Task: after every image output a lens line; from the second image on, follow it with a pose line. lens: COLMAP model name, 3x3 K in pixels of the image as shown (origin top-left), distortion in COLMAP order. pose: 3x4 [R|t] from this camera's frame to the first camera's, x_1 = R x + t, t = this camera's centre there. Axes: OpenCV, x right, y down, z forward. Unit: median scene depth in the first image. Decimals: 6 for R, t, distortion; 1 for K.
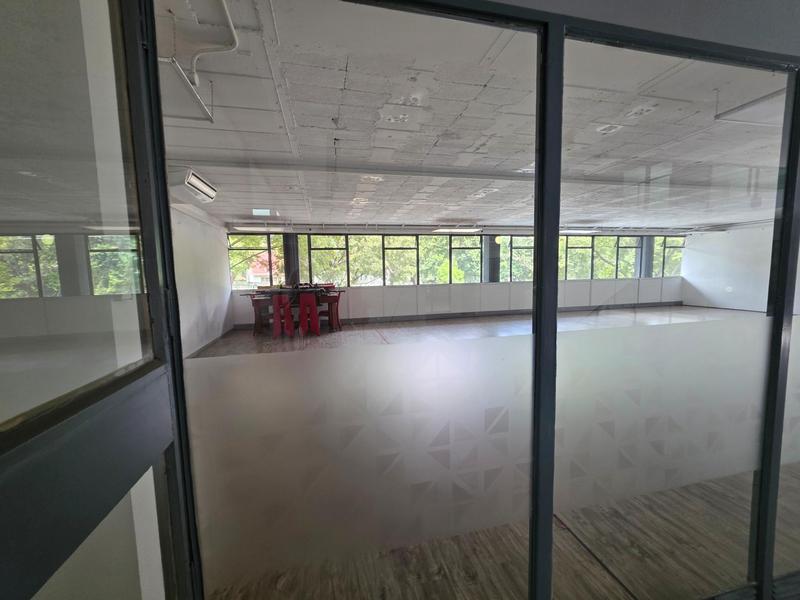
lens RADIAL K [[323.0, 0, 400.0], [0, 323.0, 300.0], [0, 0, 1]] dist [-0.000798, 0.000155]
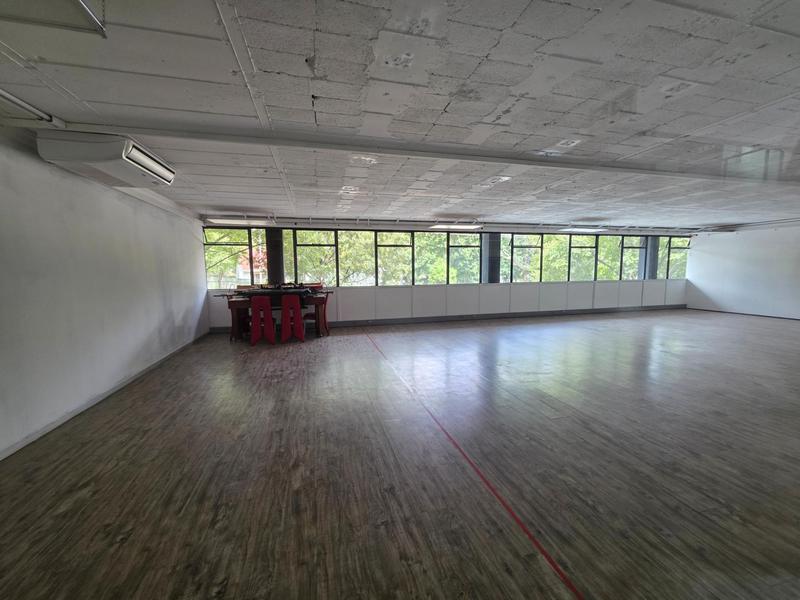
lens RADIAL K [[318.7, 0, 398.4], [0, 318.7, 301.9], [0, 0, 1]] dist [0.000653, 0.000037]
pose [[0.999740, 0.008532, 0.021155, -0.005213], [-0.008844, 0.999853, 0.014717, -0.012723], [-0.021027, -0.014901, 0.999668, 0.088321]]
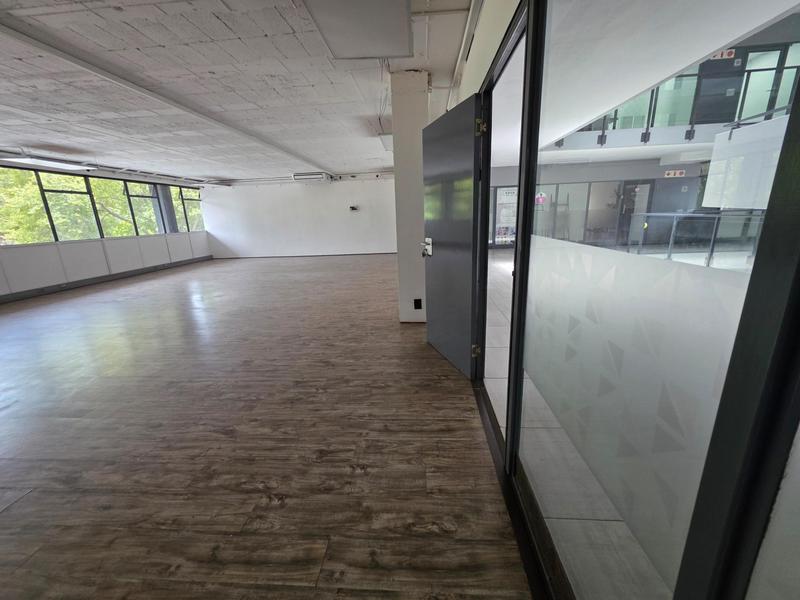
lens RADIAL K [[323.0, 0, 400.0], [0, 323.0, 300.0], [0, 0, 1]] dist [-0.000798, 0.000155]
pose [[0.298026, -0.234569, 0.925288, 0.103188], [0.115473, 0.971077, 0.208984, -0.004473], [-0.947548, 0.044563, 0.316493, 0.164819]]
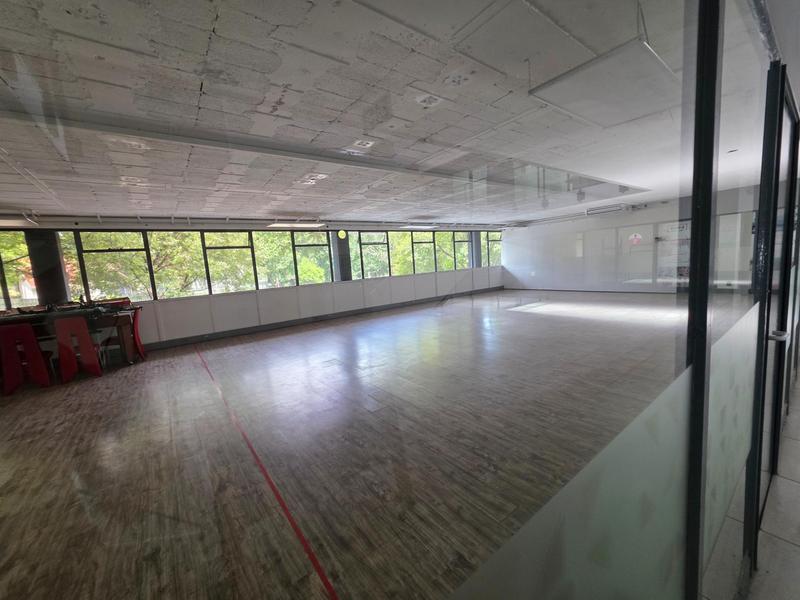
lens RADIAL K [[319.0, 0, 400.0], [0, 319.0, 300.0], [0, 0, 1]] dist [-0.000371, 0.000099]
pose [[0.913679, -0.089913, 0.396366, 0.067349], [0.085226, 0.995926, 0.029461, -0.014227], [-0.397400, 0.006863, 0.917620, 0.089803]]
